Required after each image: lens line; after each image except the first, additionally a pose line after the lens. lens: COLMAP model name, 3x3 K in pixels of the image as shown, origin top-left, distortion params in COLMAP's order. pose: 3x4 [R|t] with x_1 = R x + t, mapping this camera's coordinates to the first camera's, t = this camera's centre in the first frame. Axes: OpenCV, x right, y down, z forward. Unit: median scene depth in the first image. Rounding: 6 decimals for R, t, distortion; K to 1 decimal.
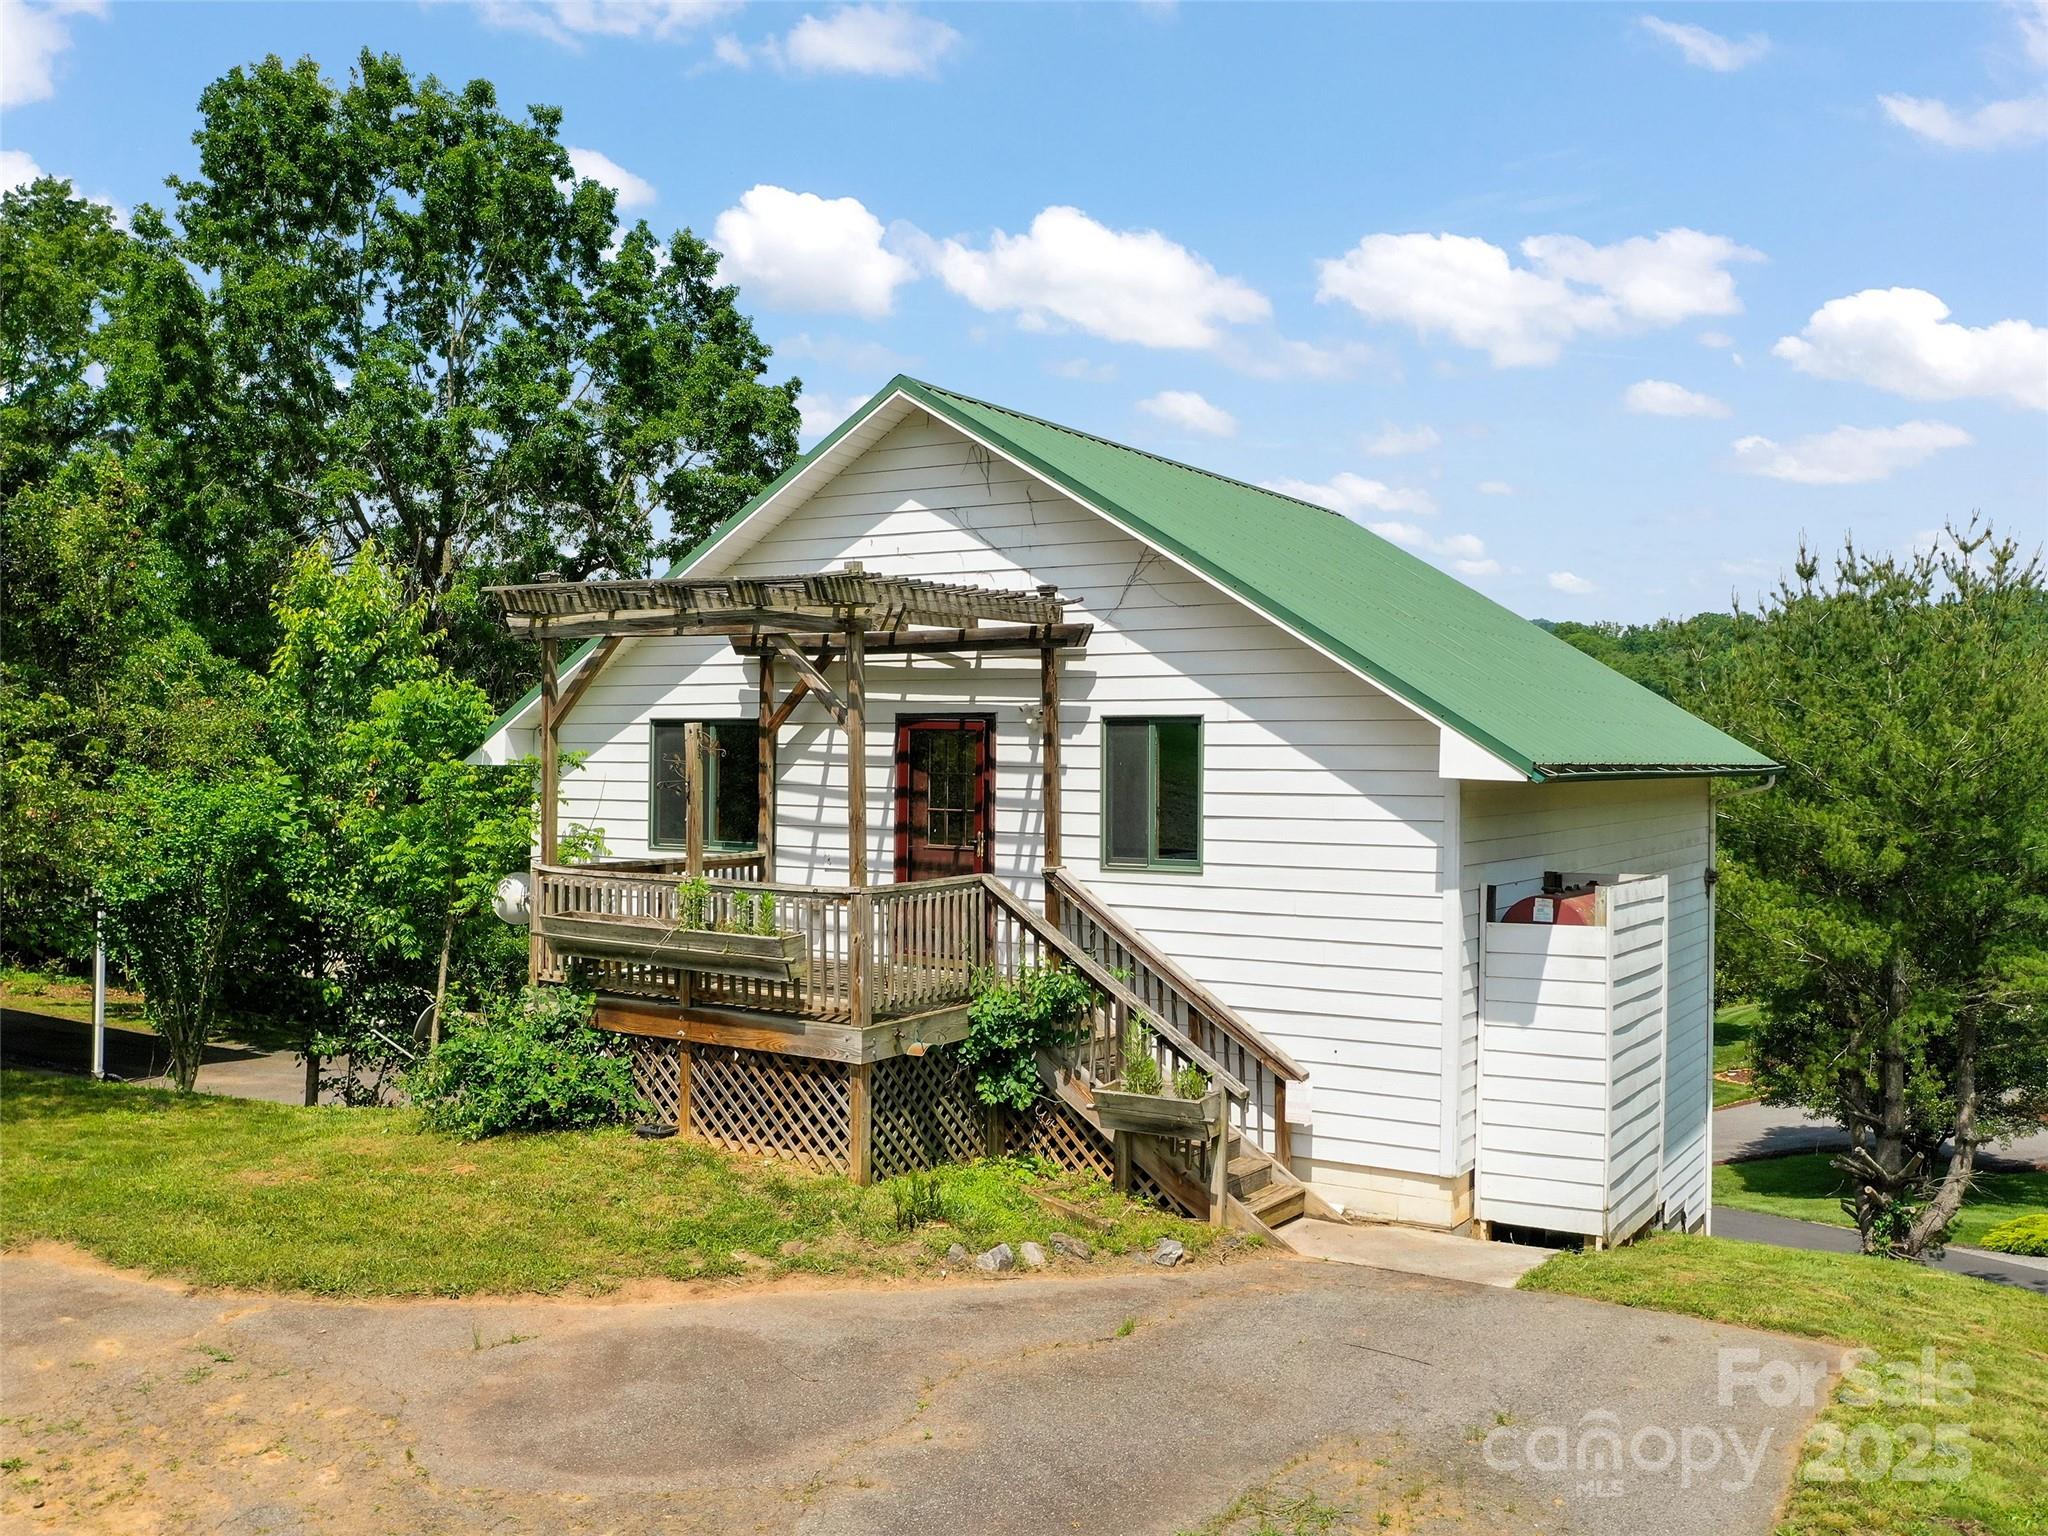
lens RADIAL K [[1810.5, 0, 1024.0], [0, 1810.5, 768.0], [0, 0, 1]] dist [-0.008598, -0.005838]
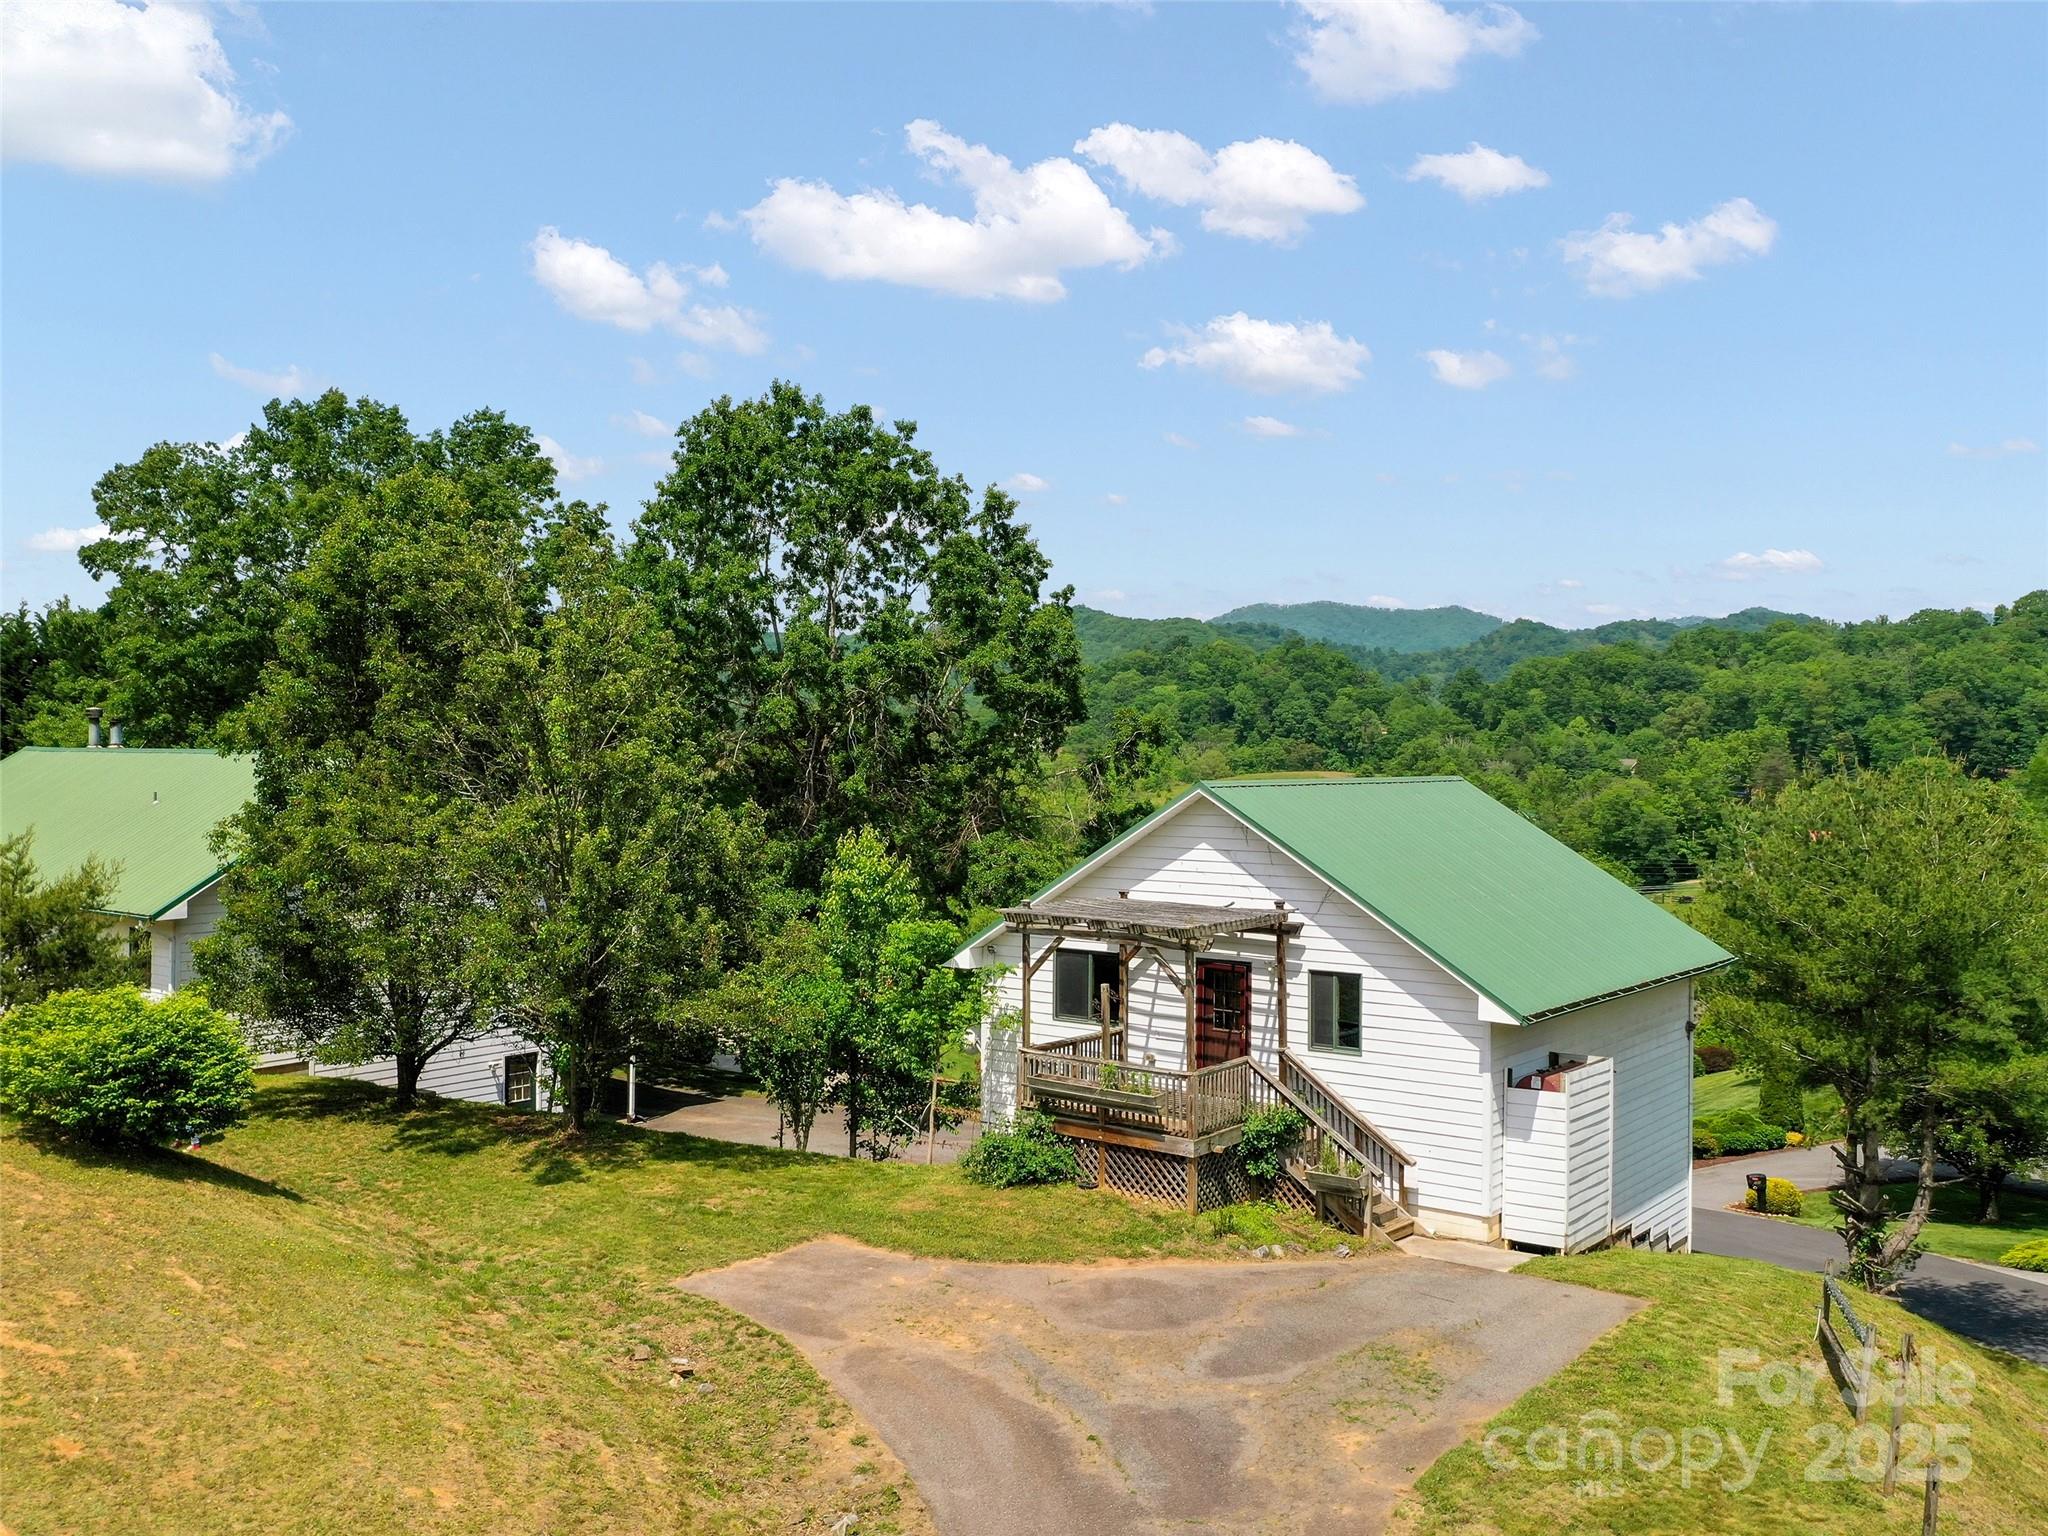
lens RADIAL K [[1810.5, 0, 1024.0], [0, 1810.5, 768.0], [0, 0, 1]] dist [-0.008598, -0.005838]
pose [[0.994047, -0.003615, -0.108896, -0.050982], [0.003966, 0.999988, 0.003004, -0.270592], [0.108883, -0.003418, 0.994049, -1.011699]]
